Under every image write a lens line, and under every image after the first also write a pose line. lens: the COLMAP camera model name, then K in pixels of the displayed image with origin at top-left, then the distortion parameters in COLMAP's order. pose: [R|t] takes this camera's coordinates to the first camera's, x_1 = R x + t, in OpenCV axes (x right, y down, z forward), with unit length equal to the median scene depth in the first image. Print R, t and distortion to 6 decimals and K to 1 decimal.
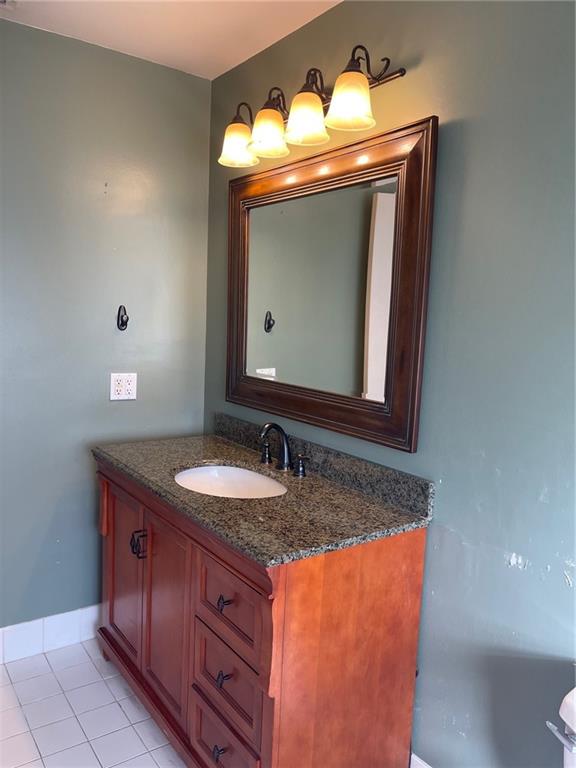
lens RADIAL K [[580.5, 0, 288.0], [0, 580.5, 384.0], [0, 0, 1]] dist [0.062839, -0.079301]
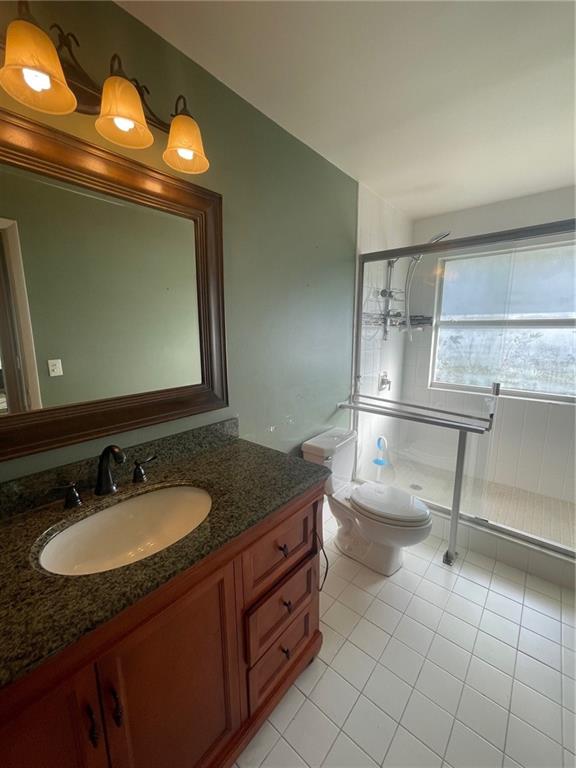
lens RADIAL K [[311.7, 0, 288.0], [0, 311.7, 384.0], [0, 0, 1]] dist [-0.002572, -0.000250]
pose [[-0.269116, -0.199260, 0.942270, -0.608130], [0.099153, 0.967433, 0.232899, -0.123483], [-0.957990, 0.156106, -0.240595, 0.969242]]
